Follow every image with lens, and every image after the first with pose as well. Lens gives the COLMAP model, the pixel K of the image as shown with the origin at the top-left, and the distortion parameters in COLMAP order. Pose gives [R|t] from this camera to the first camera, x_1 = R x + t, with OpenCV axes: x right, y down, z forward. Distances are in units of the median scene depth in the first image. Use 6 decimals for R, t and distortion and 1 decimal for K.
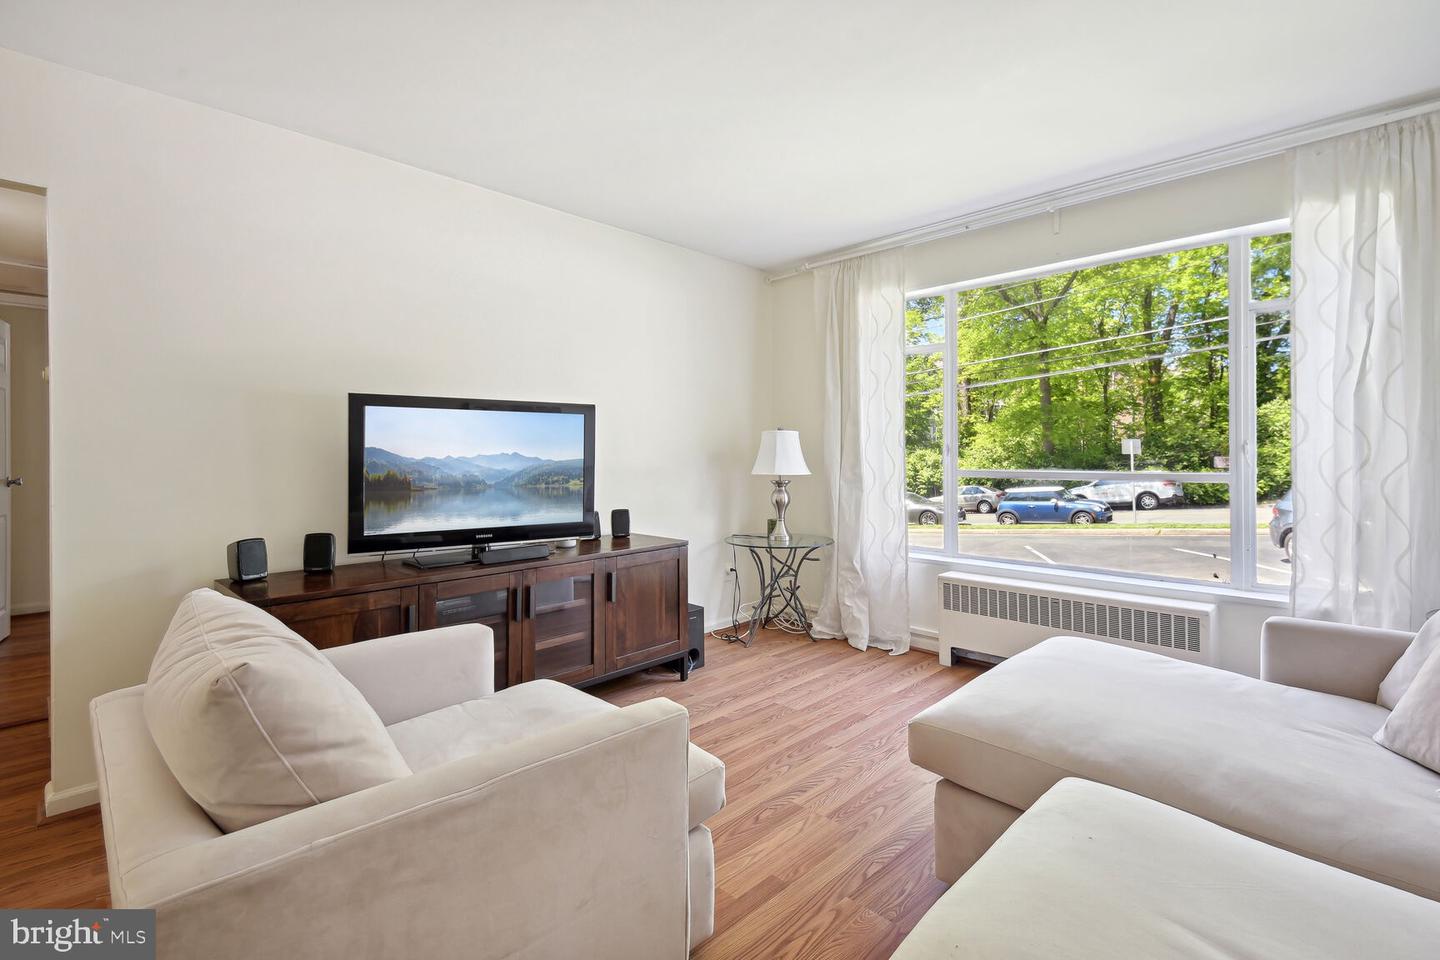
lens RADIAL K [[656.3, 0, 733.3], [0, 656.3, 457.0], [0, 0, 1]] dist [0.001693, -0.000013]
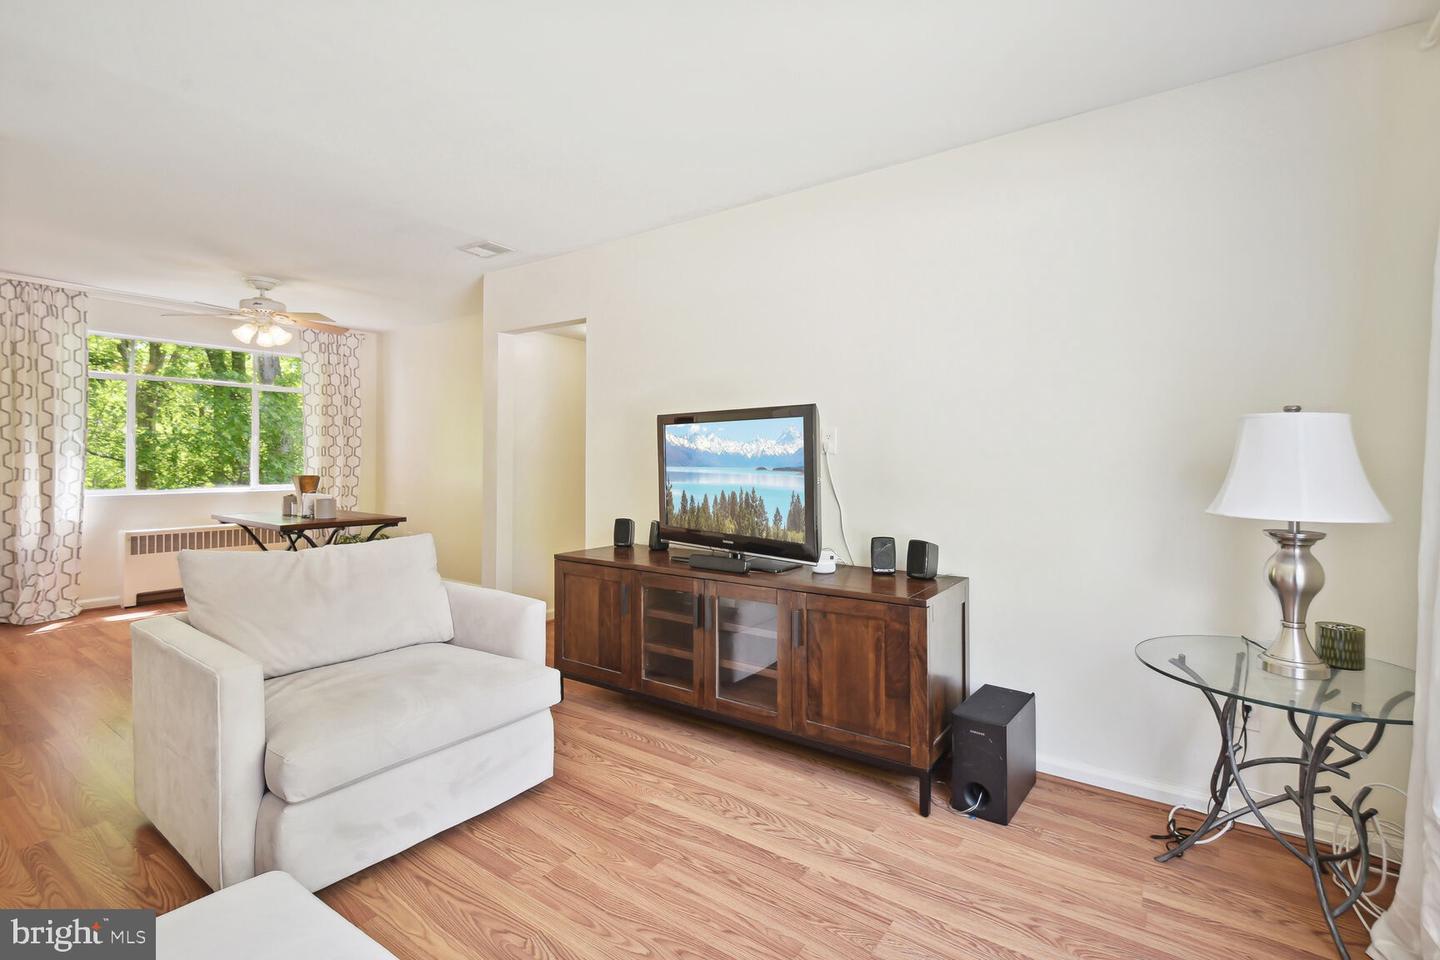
lens RADIAL K [[633.2, 0, 726.0], [0, 633.2, 467.2], [0, 0, 1]] dist [0.002804, -0.000266]
pose [[0.164422, 0.011299, -0.986325, 0.547161], [-0.009764, 0.999904, 0.009827, -0.007392], [0.986342, 0.008015, 0.164517, 0.758546]]
